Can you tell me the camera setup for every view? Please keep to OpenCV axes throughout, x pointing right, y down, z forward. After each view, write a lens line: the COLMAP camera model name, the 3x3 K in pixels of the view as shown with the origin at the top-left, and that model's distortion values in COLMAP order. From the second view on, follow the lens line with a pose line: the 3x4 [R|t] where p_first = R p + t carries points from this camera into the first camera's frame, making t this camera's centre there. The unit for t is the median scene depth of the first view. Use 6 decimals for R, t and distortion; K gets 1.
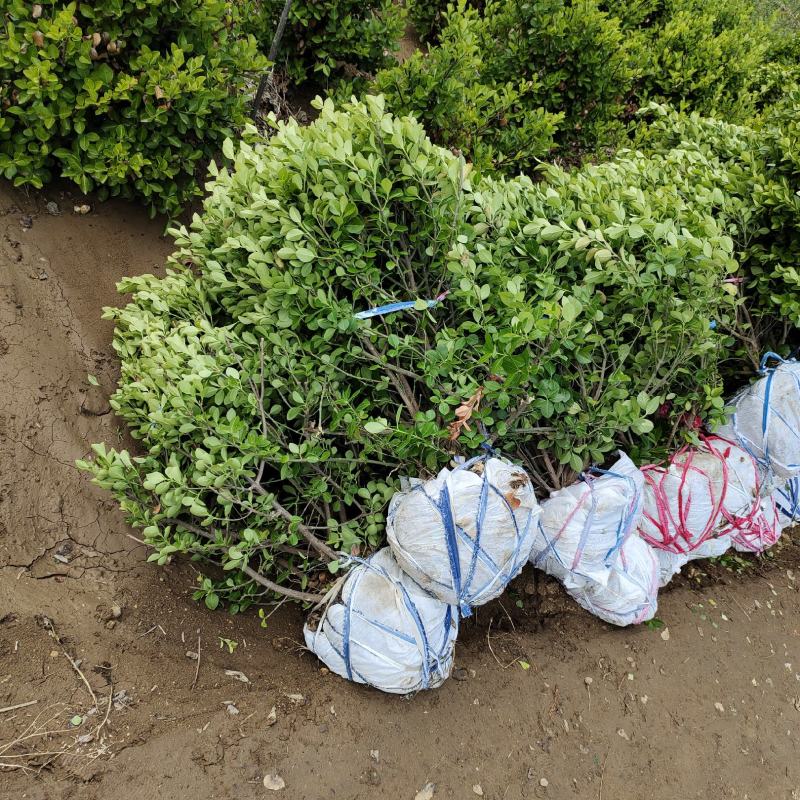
lens RADIAL K [[785.1, 0, 400.0], [0, 785.1, 400.0], [0, 0, 1]] dist [0.036362, -0.017372]
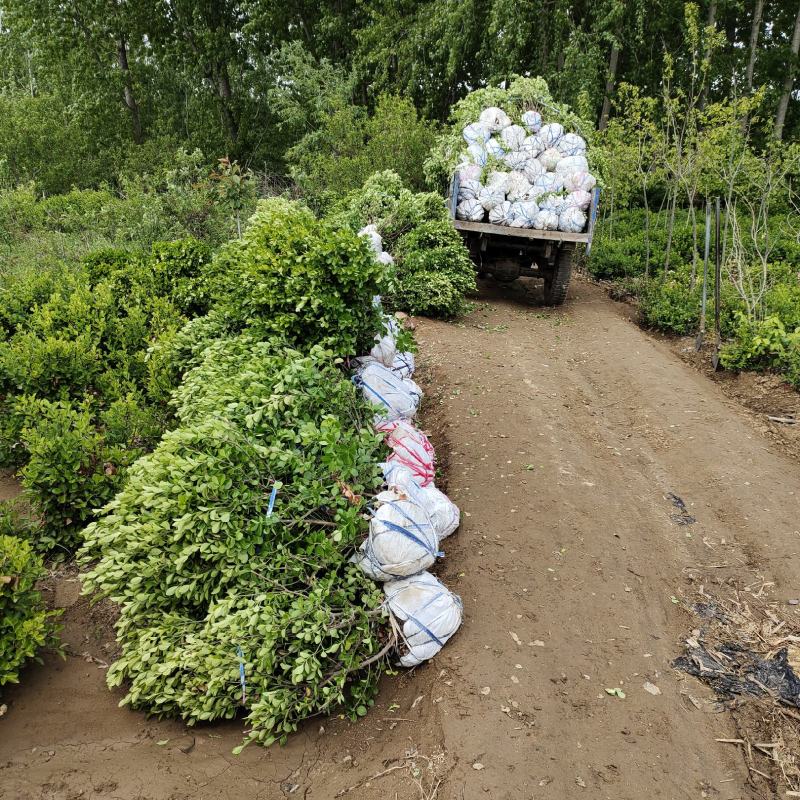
lens RADIAL K [[785.1, 0, 400.0], [0, 785.1, 400.0], [0, 0, 1]] dist [0.036362, -0.017372]
pose [[0.397250, -0.708997, 0.582680, -0.699268], [0.824557, 0.554476, 0.112524, -0.190874], [-0.402861, 0.435753, 0.804874, -0.518043]]
